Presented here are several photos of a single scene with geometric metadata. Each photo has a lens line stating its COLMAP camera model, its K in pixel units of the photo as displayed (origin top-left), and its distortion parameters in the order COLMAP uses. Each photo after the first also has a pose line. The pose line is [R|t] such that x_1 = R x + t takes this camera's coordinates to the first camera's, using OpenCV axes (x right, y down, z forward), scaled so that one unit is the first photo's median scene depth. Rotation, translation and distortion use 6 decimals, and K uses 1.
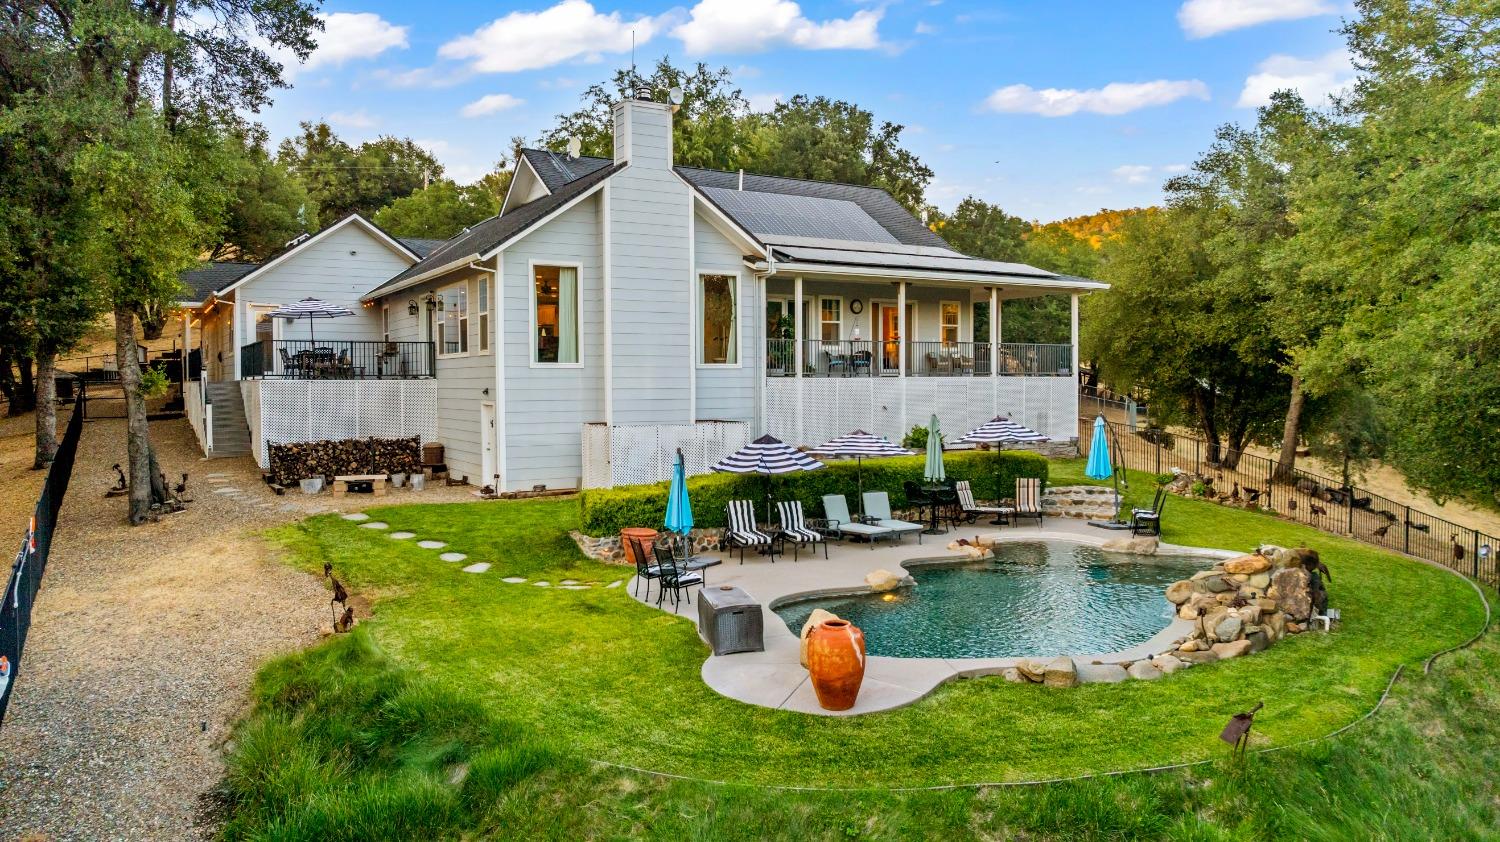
lens RADIAL K [[1068.0, 0, 750.0], [0, 1068.0, 421.0], [0, 0, 1]] dist [-0.049874, 0.065414]
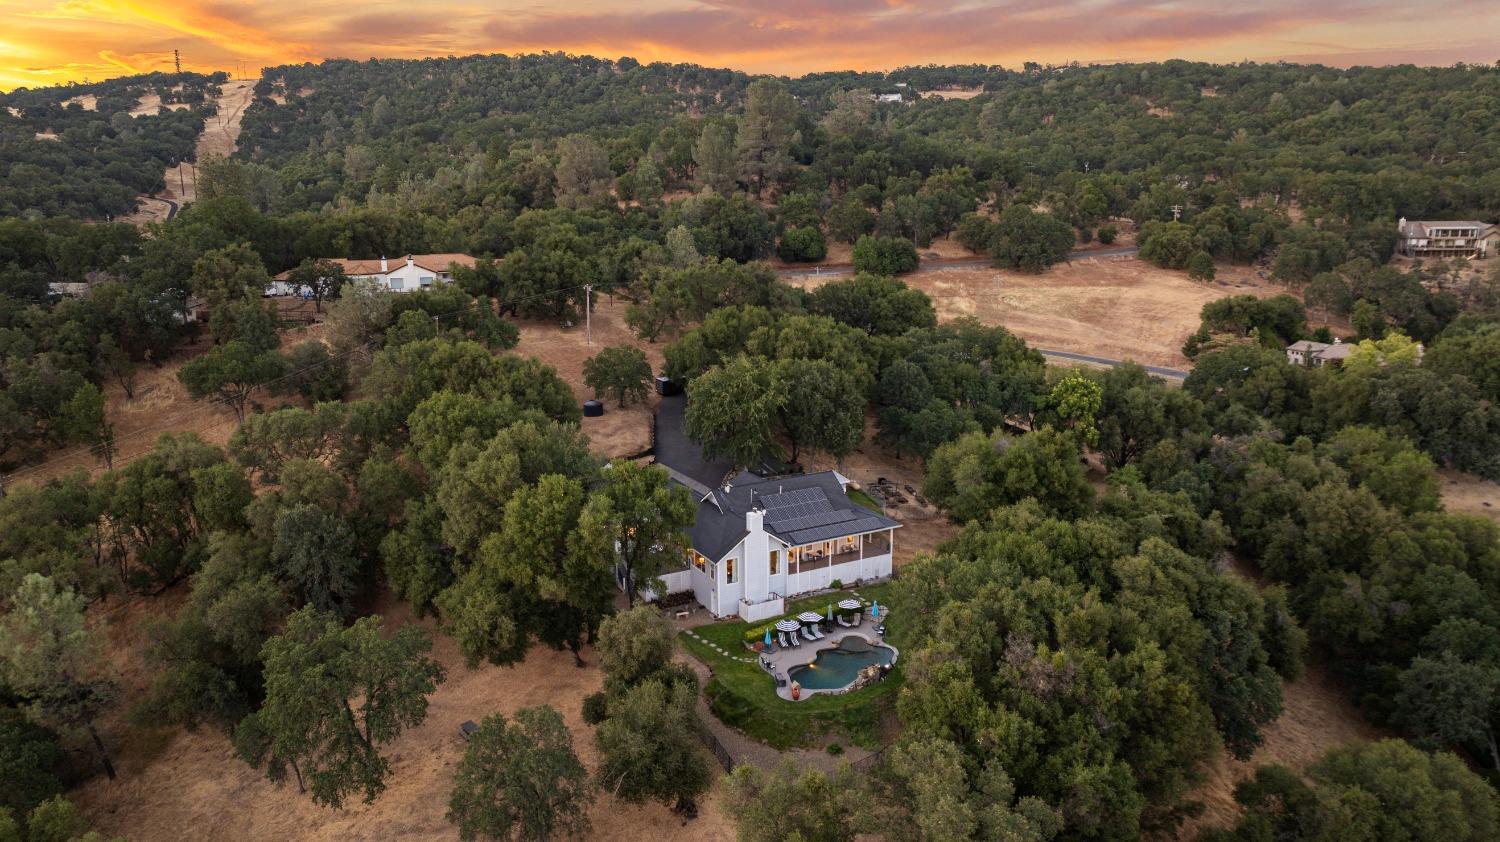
lens RADIAL K [[1068.0, 0, 750.0], [0, 1068.0, 421.0], [0, 0, 1]] dist [-0.049874, 0.065414]
pose [[0.999614, 0.005819, -0.027165, -0.022501], [-0.000651, 0.982454, 0.186505, -1.460703], [0.027774, -0.186415, 0.982078, -2.864215]]
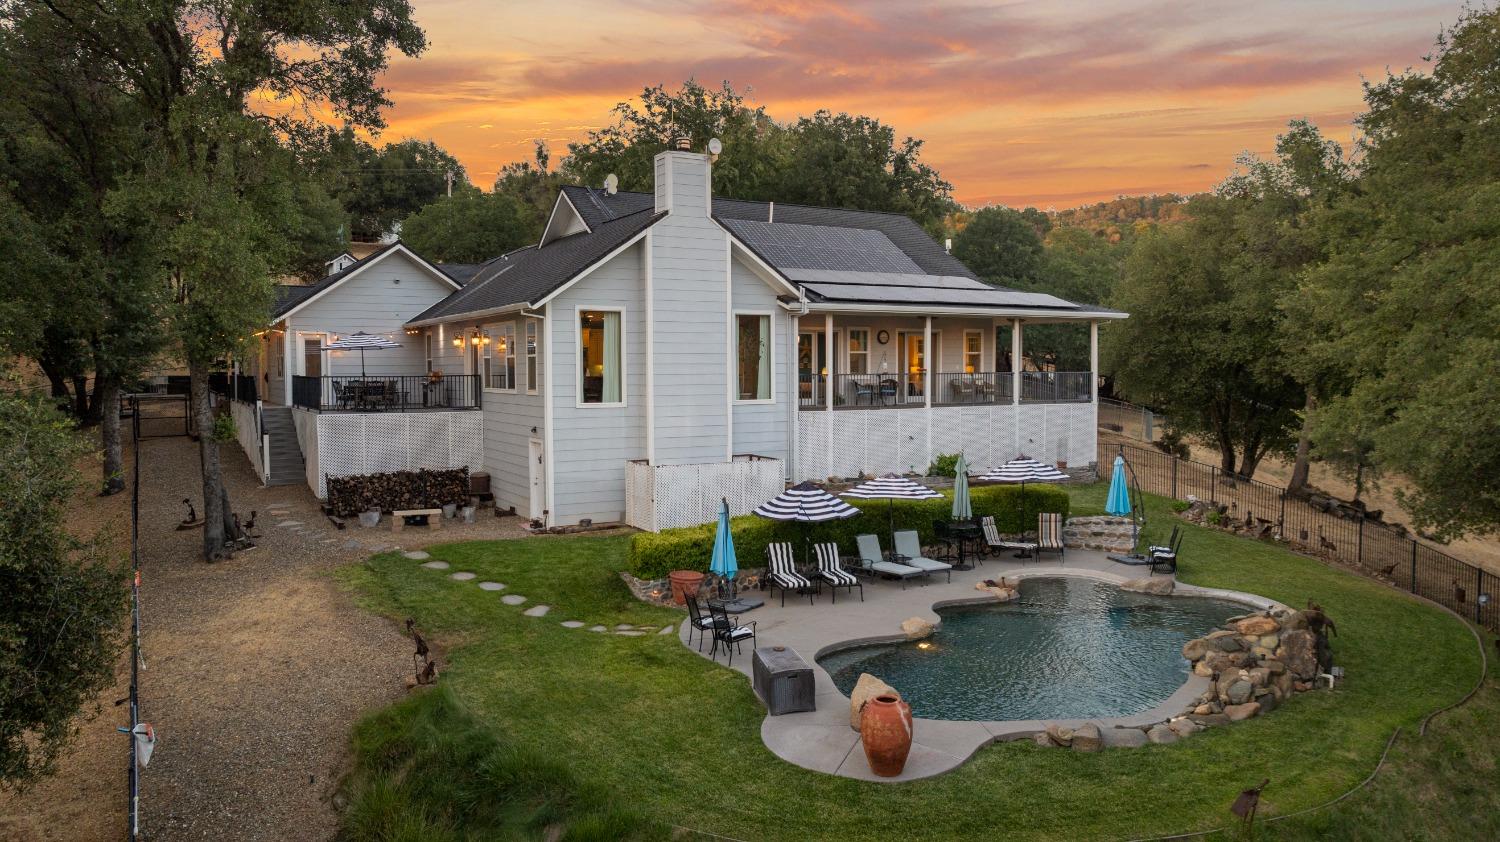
lens RADIAL K [[1068.0, 0, 750.0], [0, 1068.0, 421.0], [0, 0, 1]] dist [-0.049874, 0.065414]
pose [[0.999925, 0.001500, -0.012178, -0.024270], [-0.001319, 0.999889, 0.014815, -0.058146], [0.012199, -0.014798, 0.999816, -0.055917]]
